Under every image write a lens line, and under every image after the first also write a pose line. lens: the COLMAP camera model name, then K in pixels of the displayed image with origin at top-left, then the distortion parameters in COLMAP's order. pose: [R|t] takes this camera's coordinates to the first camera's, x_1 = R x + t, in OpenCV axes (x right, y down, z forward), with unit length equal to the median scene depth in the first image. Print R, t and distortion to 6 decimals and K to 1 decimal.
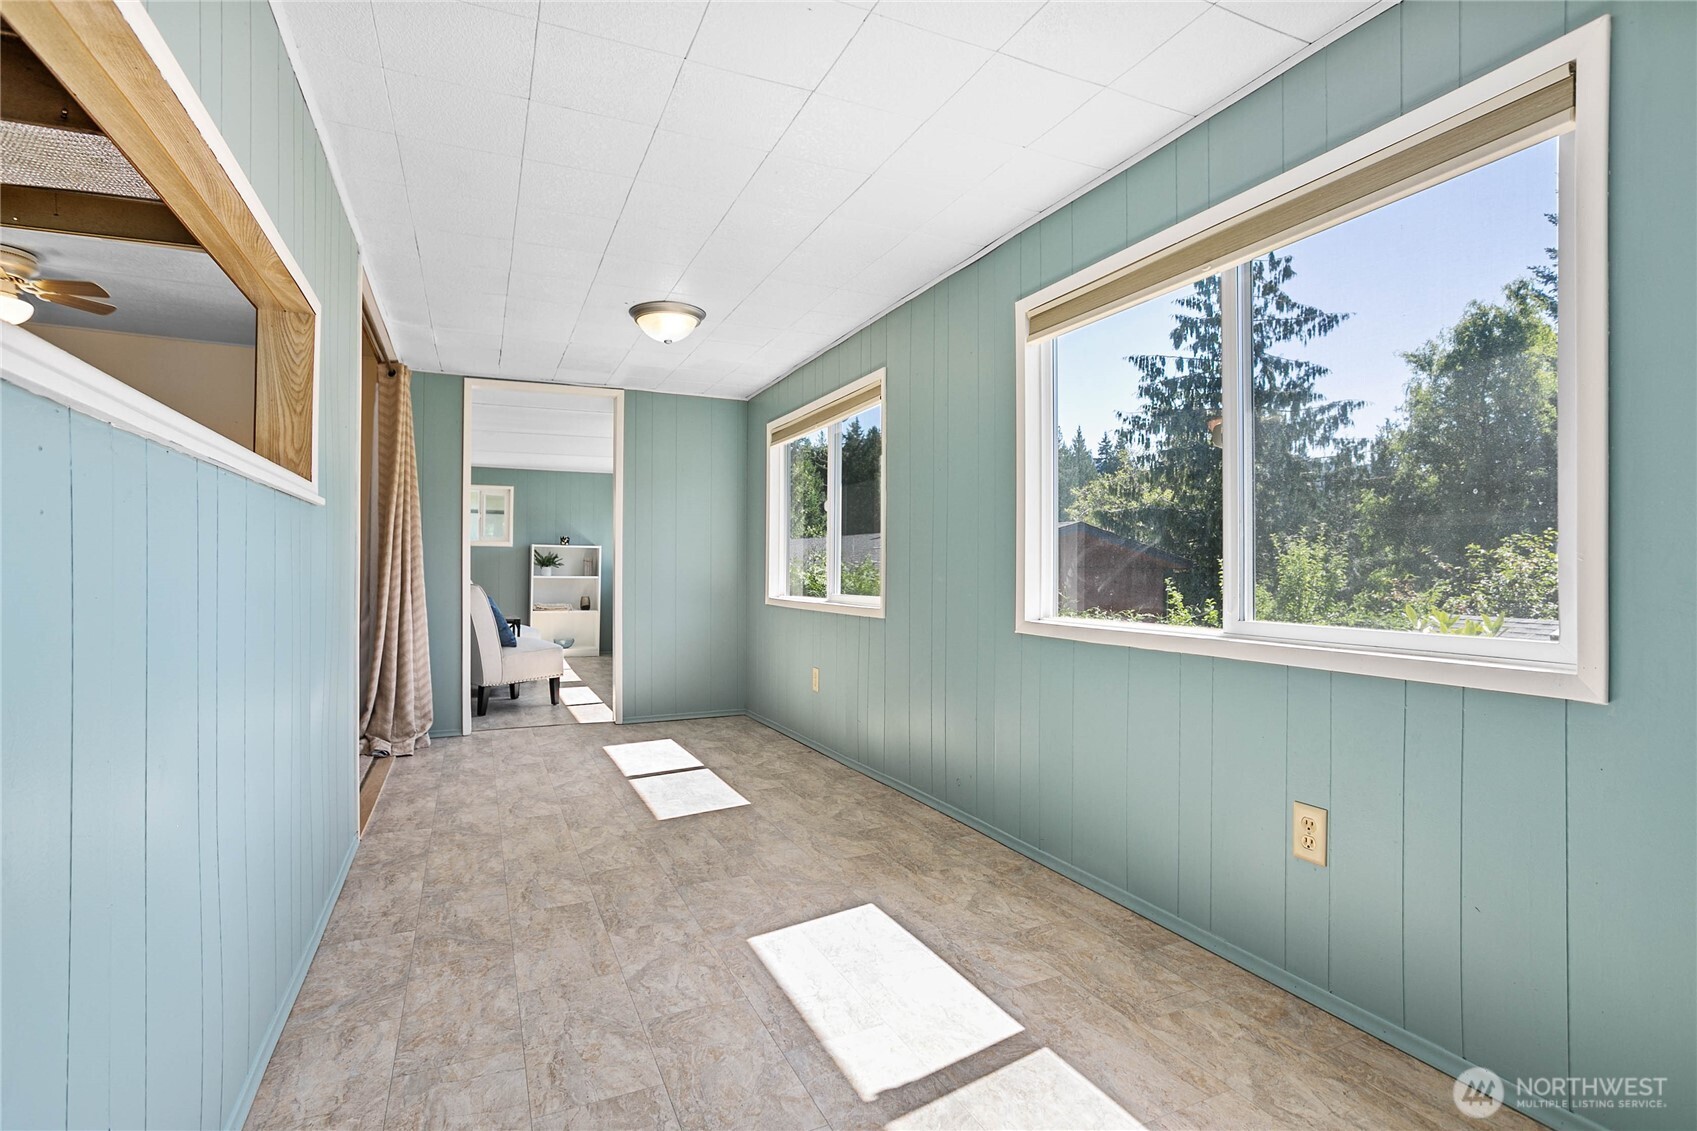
lens RADIAL K [[802.3, 0, 845.3], [0, 802.3, 555.2], [0, 0, 1]] dist [-0.018261, -0.000624]
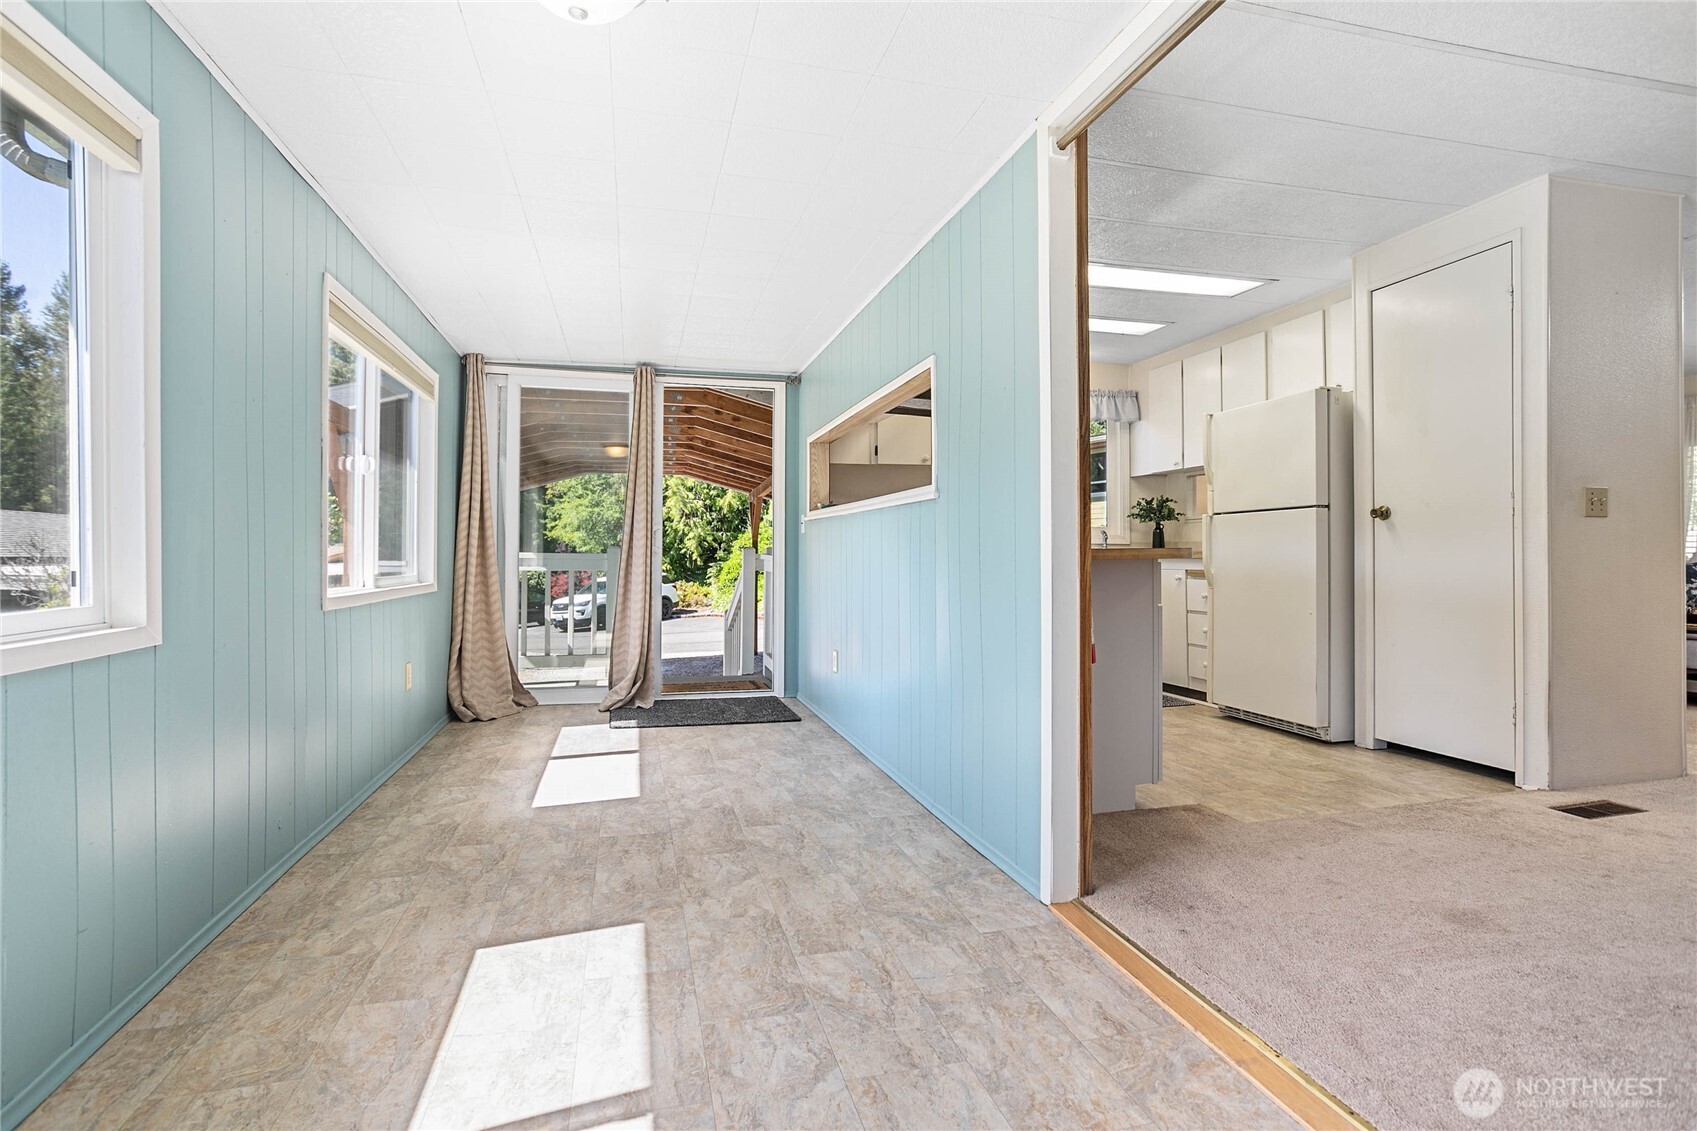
lens RADIAL K [[802.3, 0, 845.3], [0, 802.3, 555.2], [0, 0, 1]] dist [-0.018261, -0.000624]
pose [[-0.984622, 0.004453, 0.174644, -0.550420], [0.002274, 0.999917, -0.012671, 0.046377], [-0.174686, -0.012079, -0.984550, 1.941605]]
